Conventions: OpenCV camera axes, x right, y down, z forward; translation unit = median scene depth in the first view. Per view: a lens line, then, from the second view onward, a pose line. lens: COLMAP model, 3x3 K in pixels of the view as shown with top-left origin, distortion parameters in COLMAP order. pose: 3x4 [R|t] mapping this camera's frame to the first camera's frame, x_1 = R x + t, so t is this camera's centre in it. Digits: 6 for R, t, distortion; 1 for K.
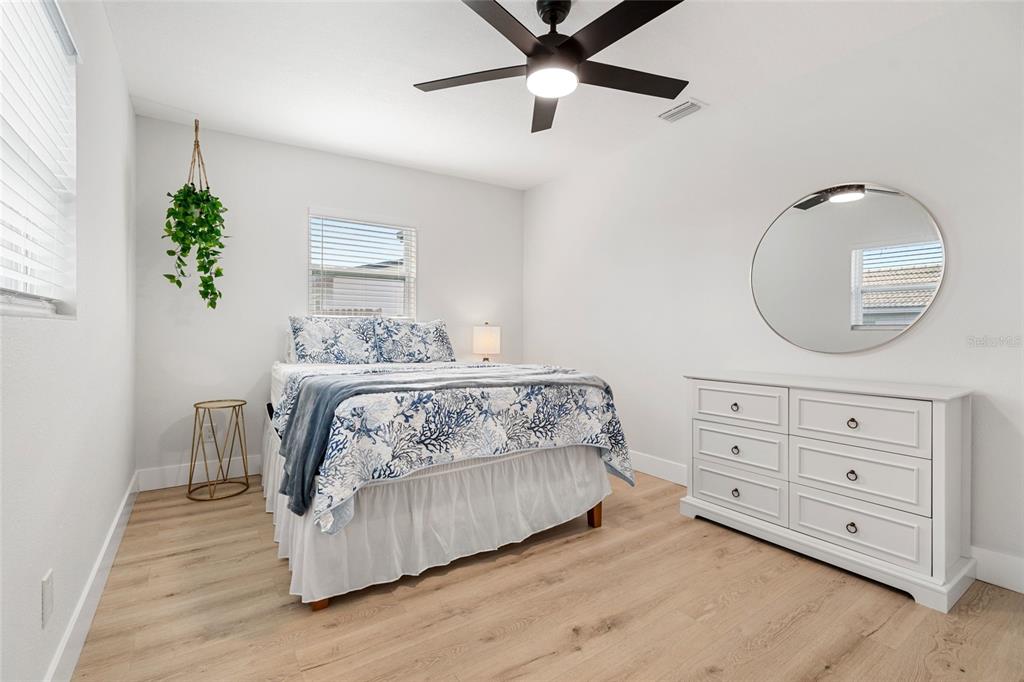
lens RADIAL K [[467.6, 0, 512.0], [0, 467.6, 341.0], [0, 0, 1]] dist [0.002388, 0.000025]
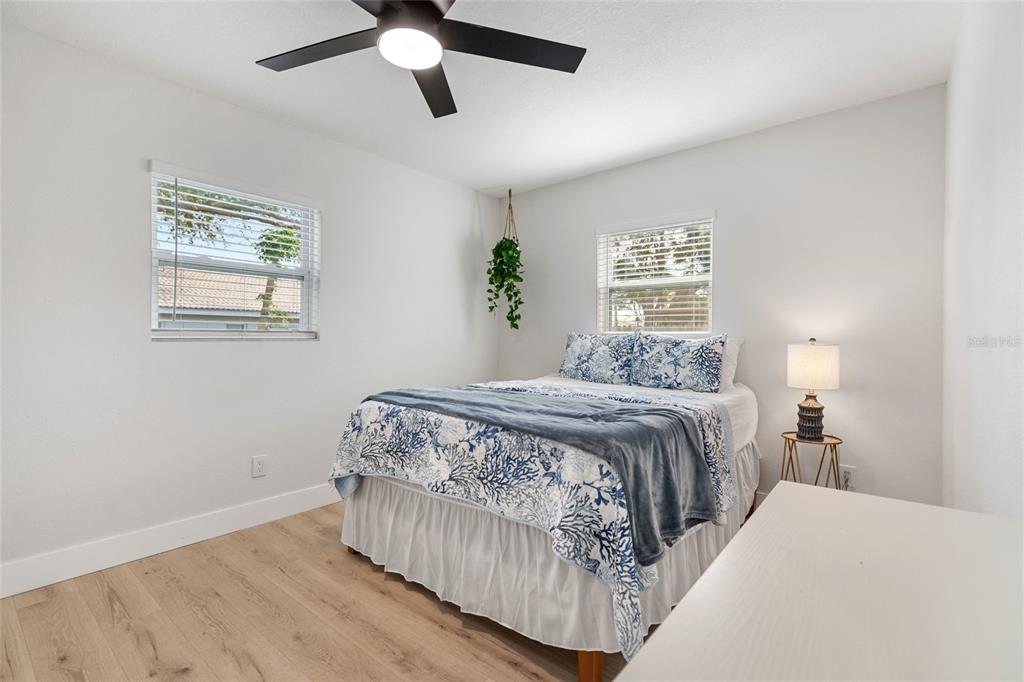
lens RADIAL K [[467.6, 0, 512.0], [0, 467.6, 341.0], [0, 0, 1]] dist [0.002388, 0.000025]
pose [[0.275564, 0.004125, -0.961274, 0.798883], [-0.027946, 0.999603, -0.003721, -0.040800], [0.960876, 0.027889, 0.275570, 0.821841]]
